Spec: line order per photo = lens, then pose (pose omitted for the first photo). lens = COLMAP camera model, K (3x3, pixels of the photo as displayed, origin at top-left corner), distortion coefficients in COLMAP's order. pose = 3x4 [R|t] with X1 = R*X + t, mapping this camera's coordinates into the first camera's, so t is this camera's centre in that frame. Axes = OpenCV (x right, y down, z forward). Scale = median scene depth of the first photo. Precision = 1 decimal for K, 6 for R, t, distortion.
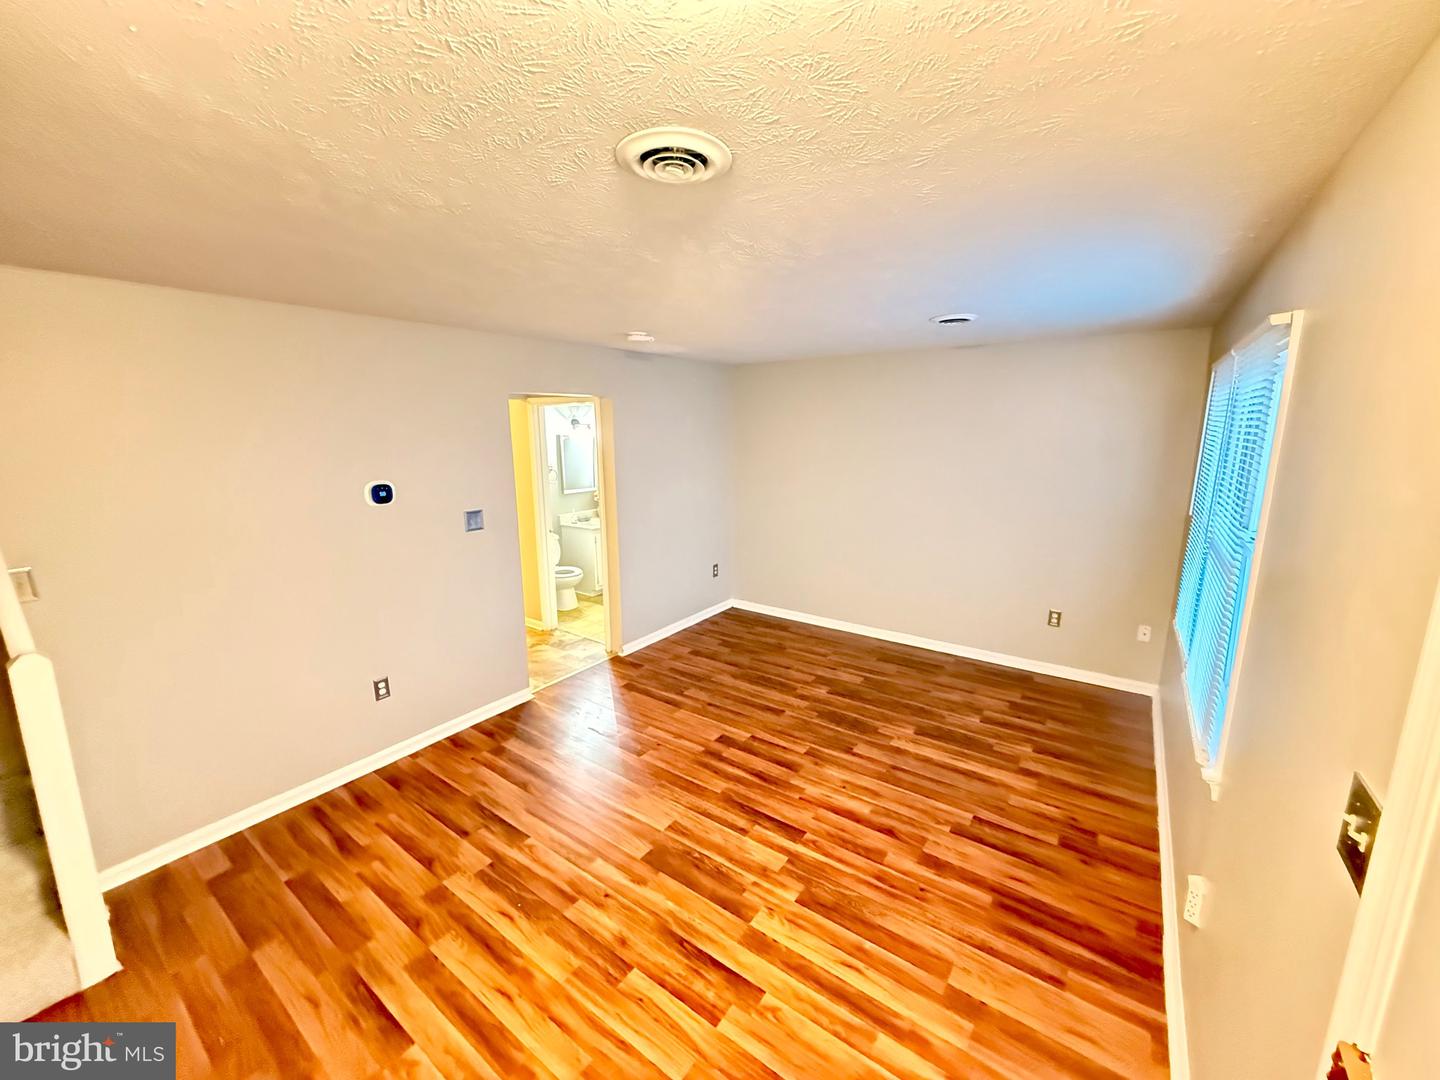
lens RADIAL K [[573.5, 0, 717.2], [0, 573.5, 537.9], [0, 0, 1]] dist [0.000210, 0.000115]
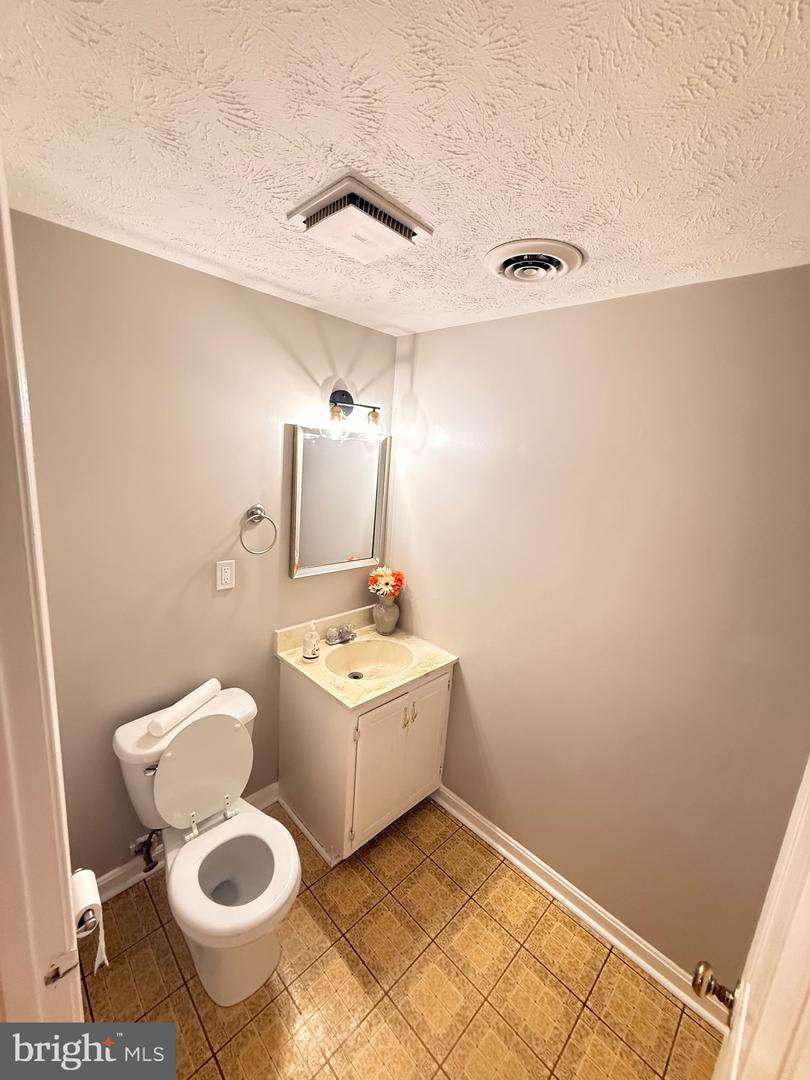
lens RADIAL K [[430.6, 0, 403.5], [0, 430.6, 538.2], [0, 0, 1]] dist [0.000624, 0.000320]
pose [[0.984175, 0.109755, -0.139115, -0.156351], [-0.109339, 0.993947, 0.010655, -0.116941], [0.139442, 0.004724, 0.990219, 0.723842]]
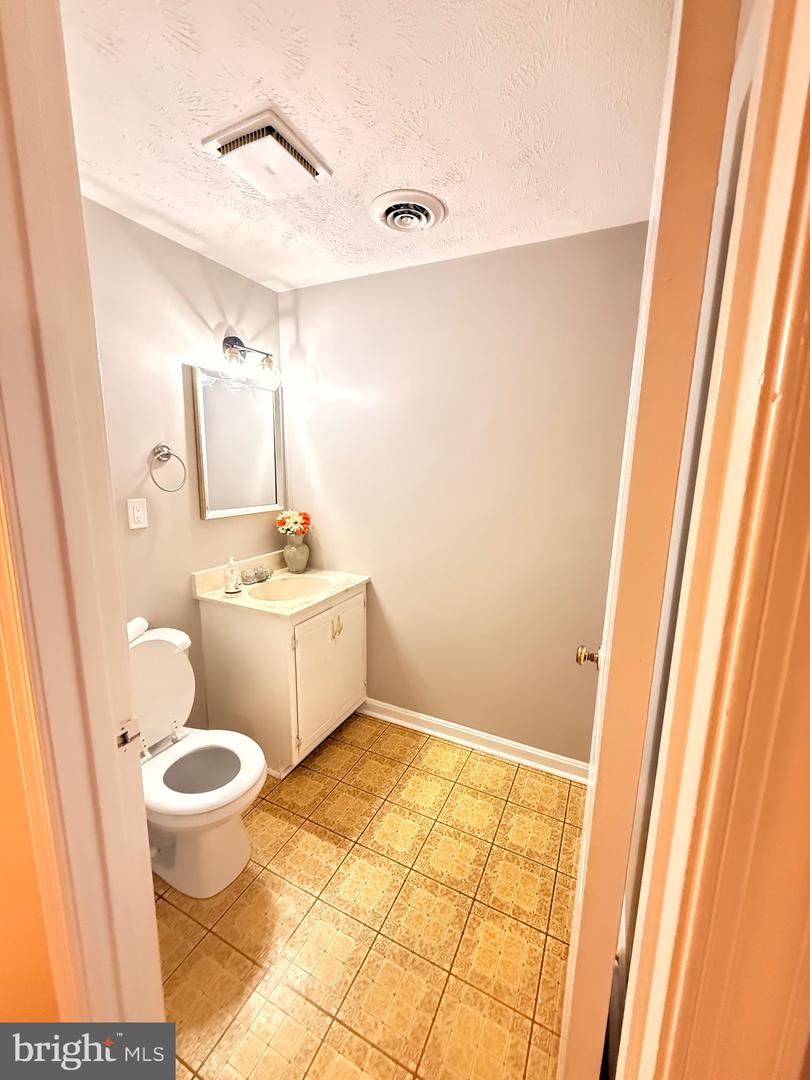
lens RADIAL K [[430.6, 0, 403.5], [0, 430.6, 538.2], [0, 0, 1]] dist [0.000624, 0.000320]
pose [[0.985915, -0.008321, 0.167043, -0.182746], [0.010284, 0.999888, -0.010891, -0.059961], [-0.166933, 0.012455, 0.985889, 0.685352]]
